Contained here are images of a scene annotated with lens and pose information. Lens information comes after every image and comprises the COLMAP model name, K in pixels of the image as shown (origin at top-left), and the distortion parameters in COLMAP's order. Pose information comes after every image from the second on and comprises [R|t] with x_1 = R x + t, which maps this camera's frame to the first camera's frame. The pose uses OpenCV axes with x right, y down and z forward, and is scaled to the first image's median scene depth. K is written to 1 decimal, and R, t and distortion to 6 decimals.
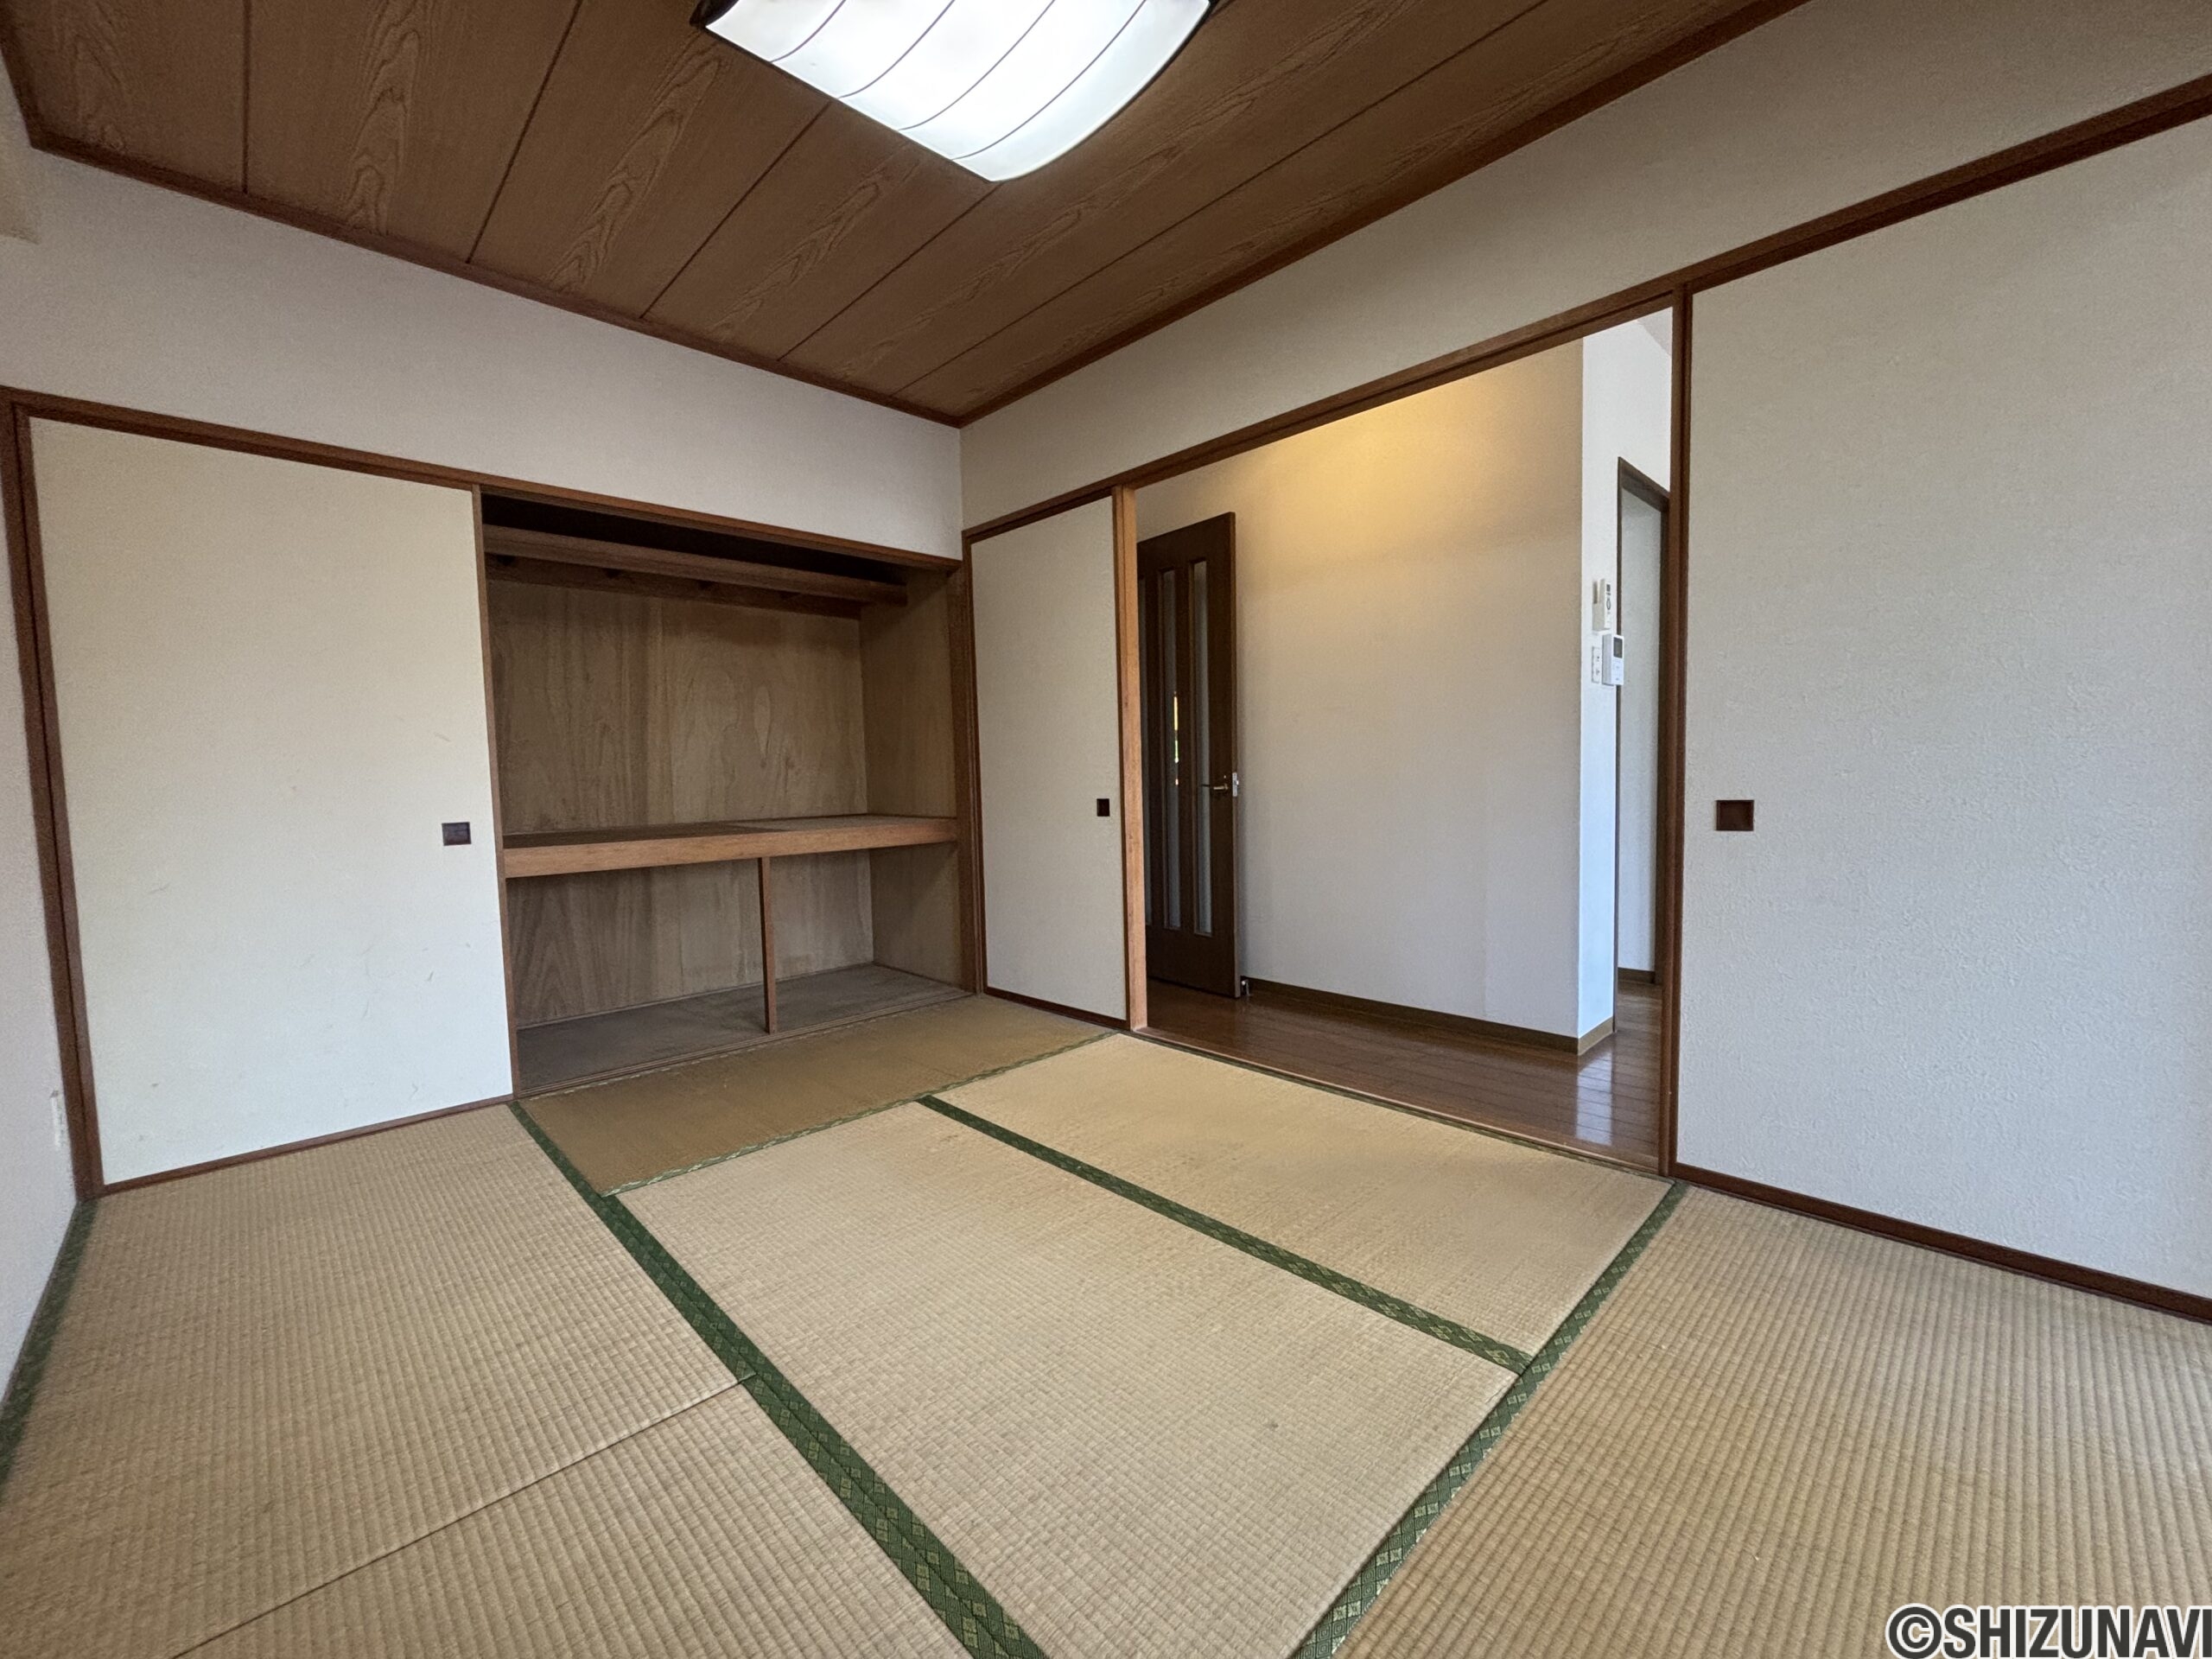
lens RADIAL K [[895.4, 0, 1115.2], [0, 895.4, 835.8], [0, 0, 1]] dist [0.000834, 0.001682]
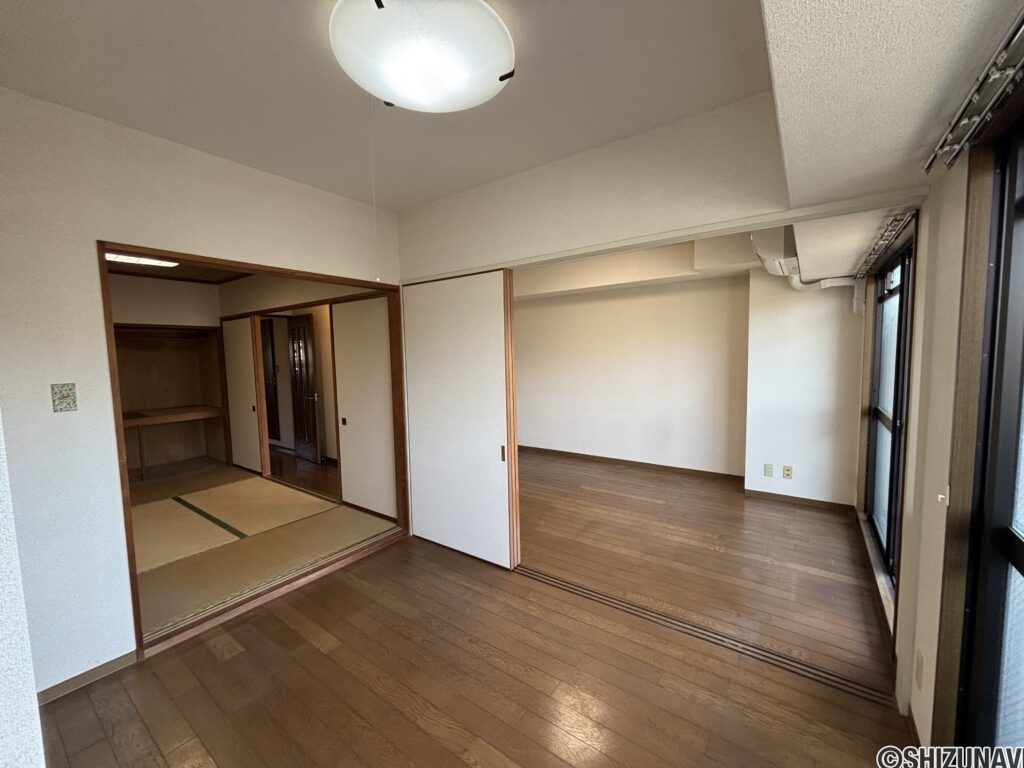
lens RADIAL K [[414.5, 0, 507.5], [0, 414.5, 382.7], [0, 0, 1]] dist [0.000834, 0.001682]
pose [[0.987165, -0.008755, 0.159464, 0.578469], [0.009056, 0.999958, -0.001166, -0.101852], [-0.159448, 0.002595, 0.987203, -0.575880]]
